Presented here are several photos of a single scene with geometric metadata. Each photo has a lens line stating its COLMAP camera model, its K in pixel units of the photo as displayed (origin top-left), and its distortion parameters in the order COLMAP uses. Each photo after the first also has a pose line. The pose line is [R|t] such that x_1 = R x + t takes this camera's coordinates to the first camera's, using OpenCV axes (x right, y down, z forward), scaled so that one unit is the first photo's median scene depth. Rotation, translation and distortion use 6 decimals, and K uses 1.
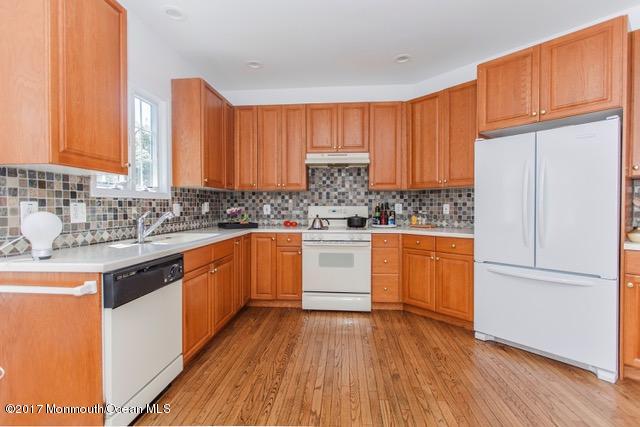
lens RADIAL K [[303.4, 0, 319.7], [0, 303.4, 211.5], [0, 0, 1]] dist [-0.000690, 0.001232]
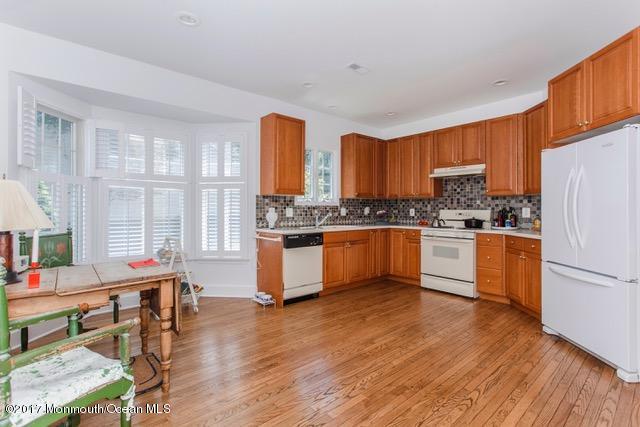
lens RADIAL K [[303.4, 0, 317.5], [0, 303.4, 210.7], [0, 0, 1]] dist [-0.000690, 0.001232]
pose [[0.718753, 0.005760, -0.695241, 0.558114], [-0.014646, 0.999869, -0.006858, 0.002409], [0.695111, 0.015111, 0.718744, -0.294352]]
